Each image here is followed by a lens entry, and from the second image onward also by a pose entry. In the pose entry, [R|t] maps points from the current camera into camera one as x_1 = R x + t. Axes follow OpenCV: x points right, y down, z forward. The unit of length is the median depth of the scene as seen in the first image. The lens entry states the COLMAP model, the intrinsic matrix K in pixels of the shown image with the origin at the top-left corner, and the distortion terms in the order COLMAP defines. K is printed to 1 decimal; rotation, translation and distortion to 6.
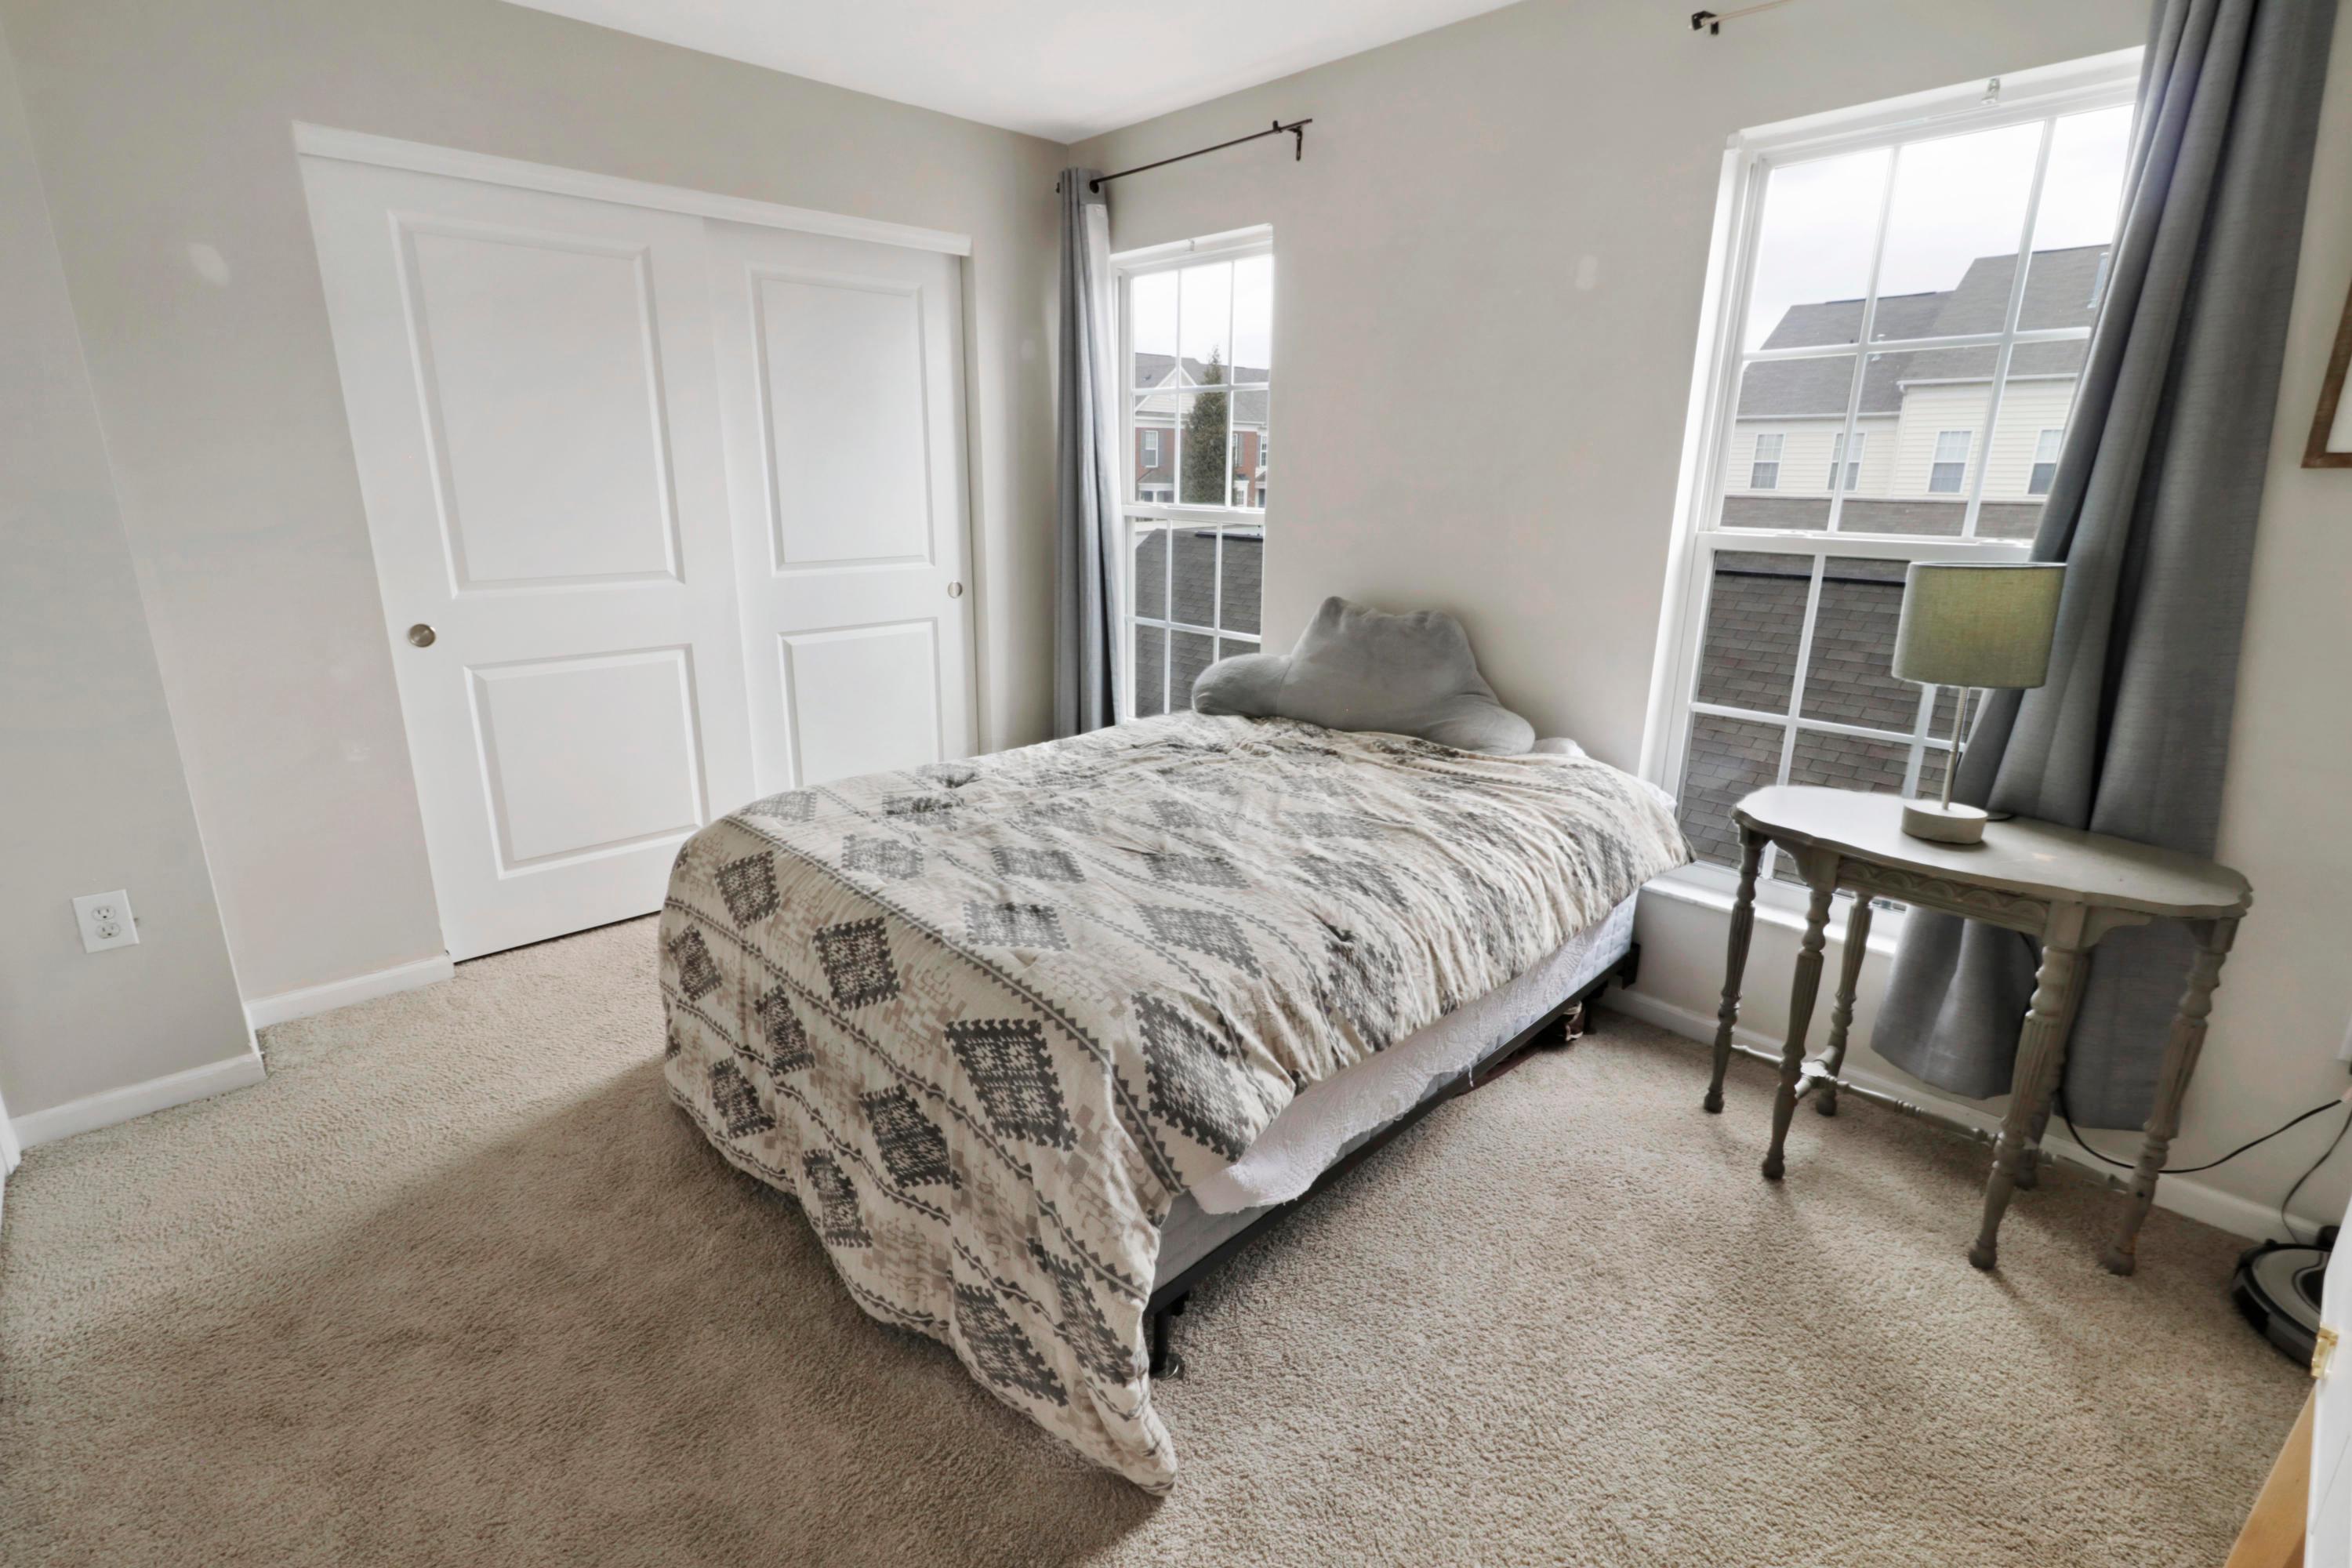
lens RADIAL K [[1079.6, 0, 1176.8], [0, 1079.6, 778.2], [0, 0, 1]] dist [0.042219, 0.000423]
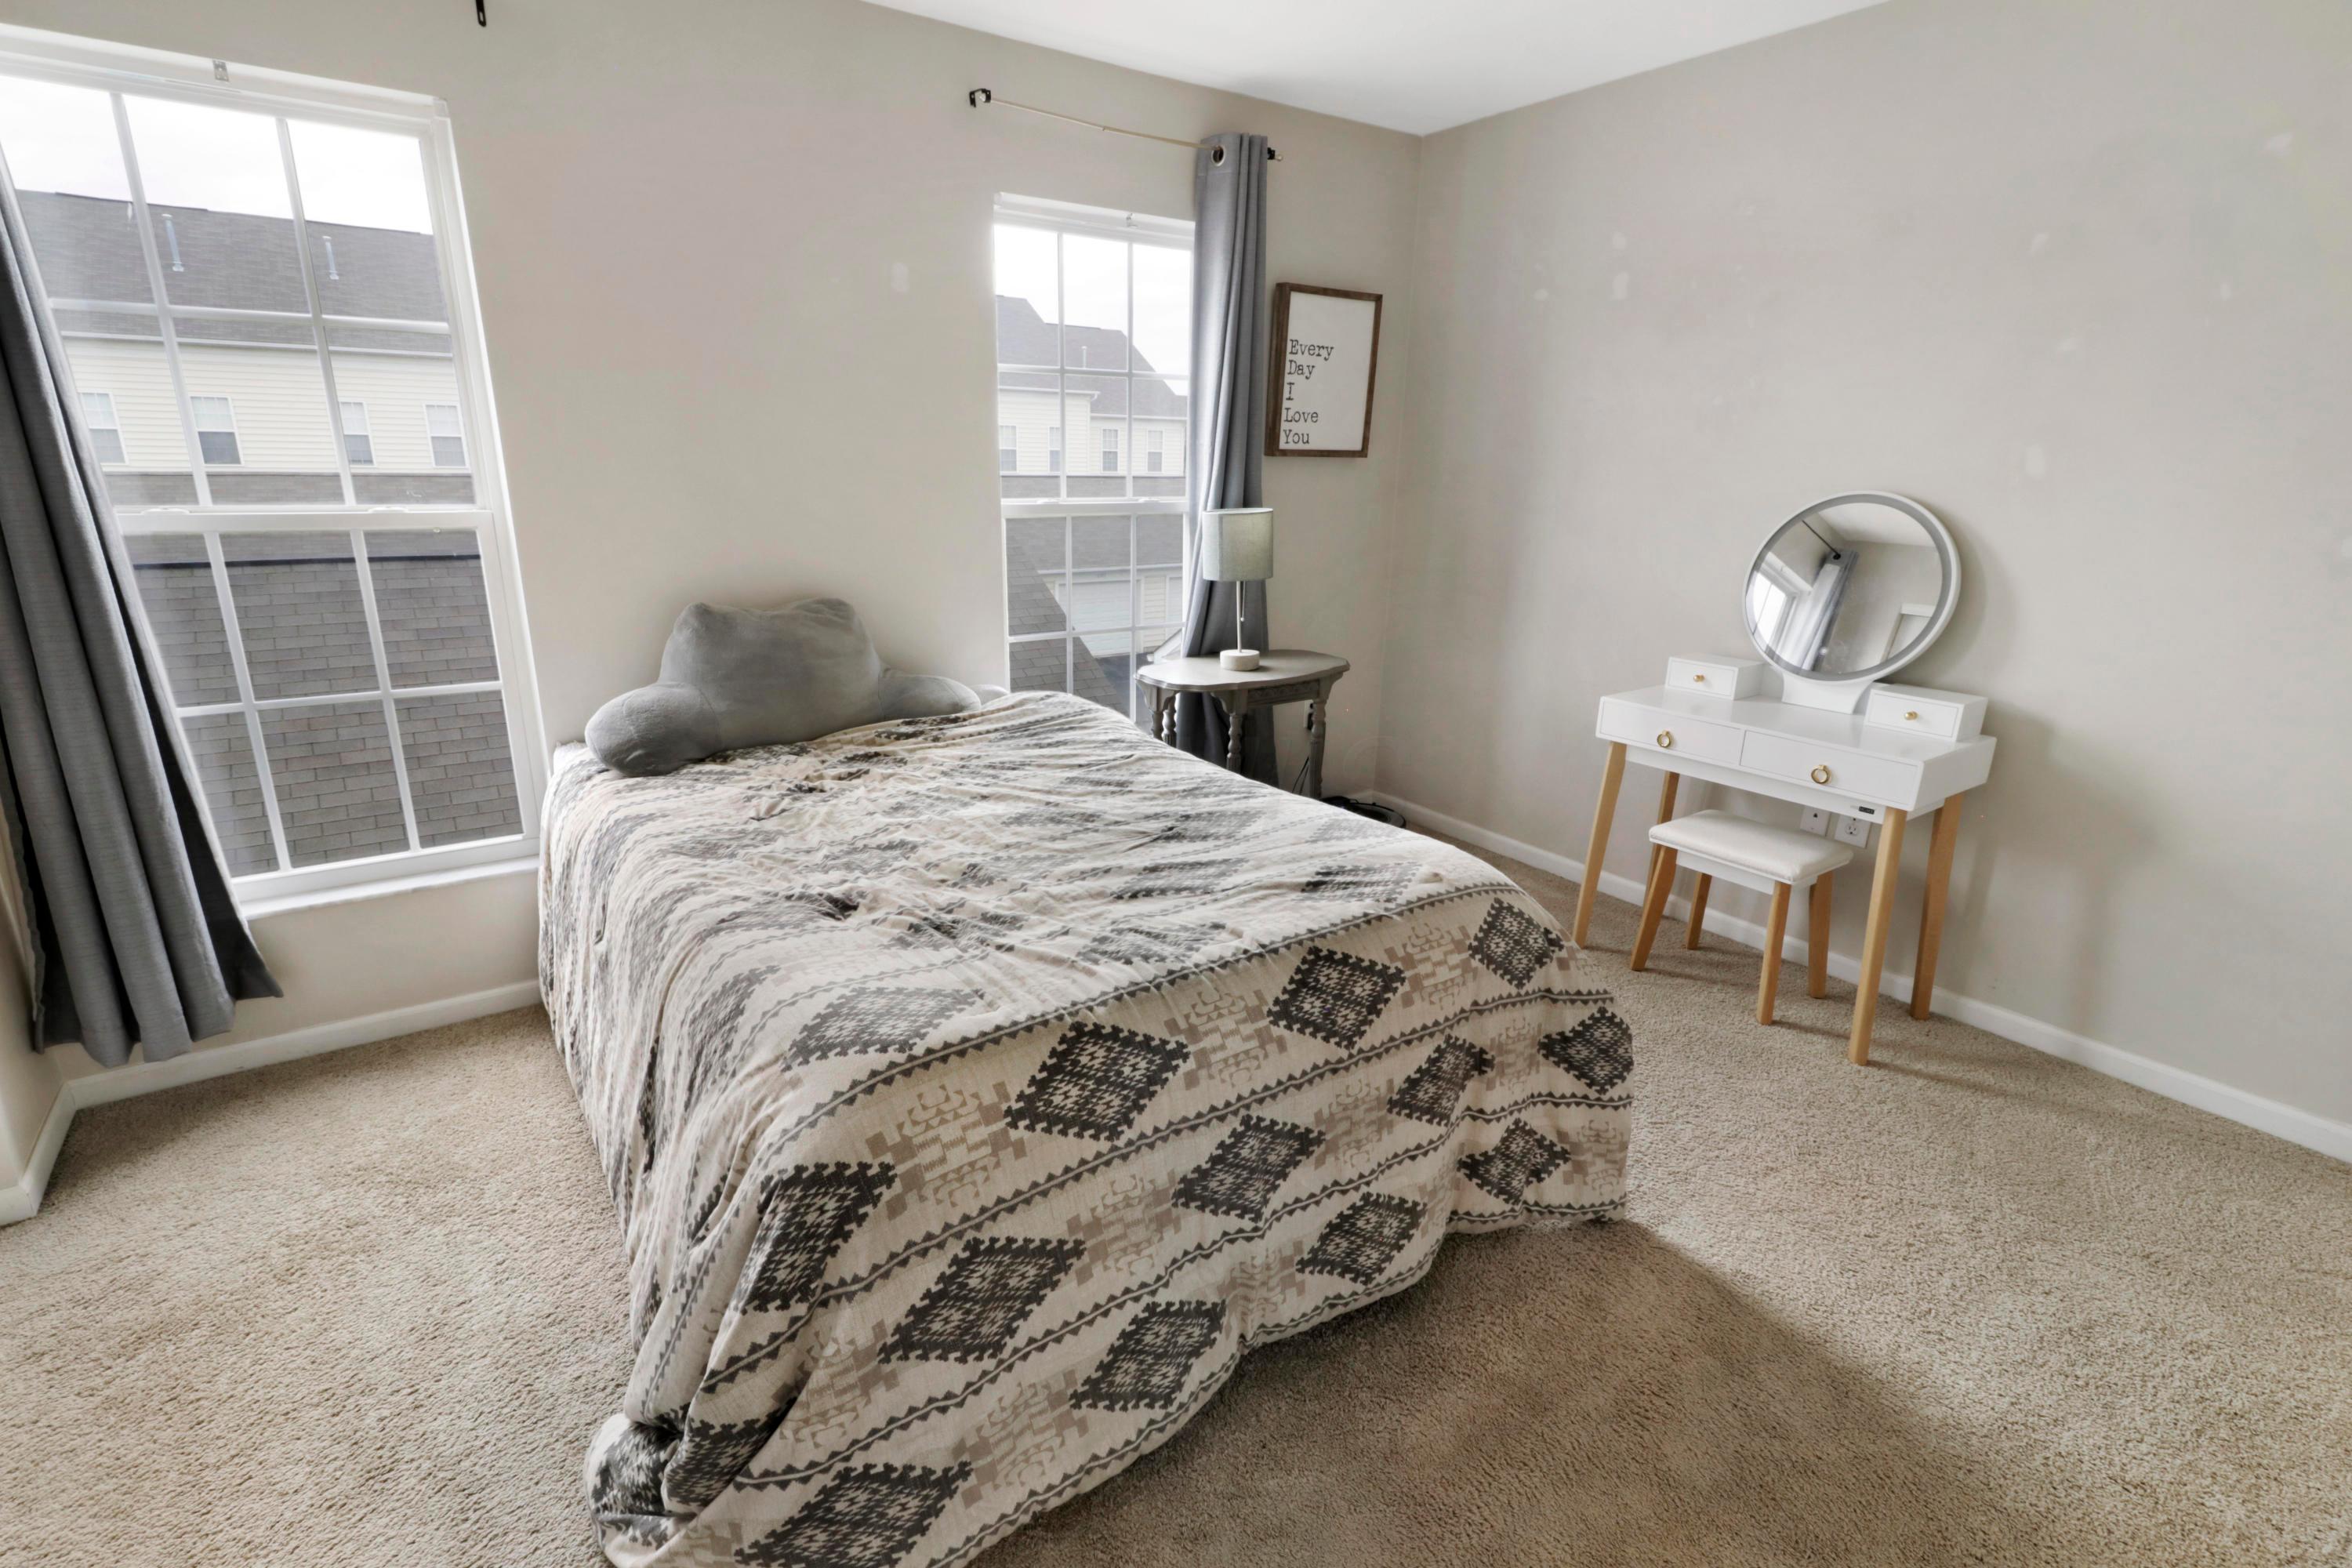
lens RADIAL K [[1079.6, 0, 1161.4], [0, 1079.6, 799.8], [0, 0, 1]] dist [0.042219, 0.000423]
pose [[0.140080, -0.301206, 0.943214, -0.978487], [0.260492, 0.930259, 0.258382, -0.225383], [-0.955260, 0.209505, 0.208772, 0.795592]]
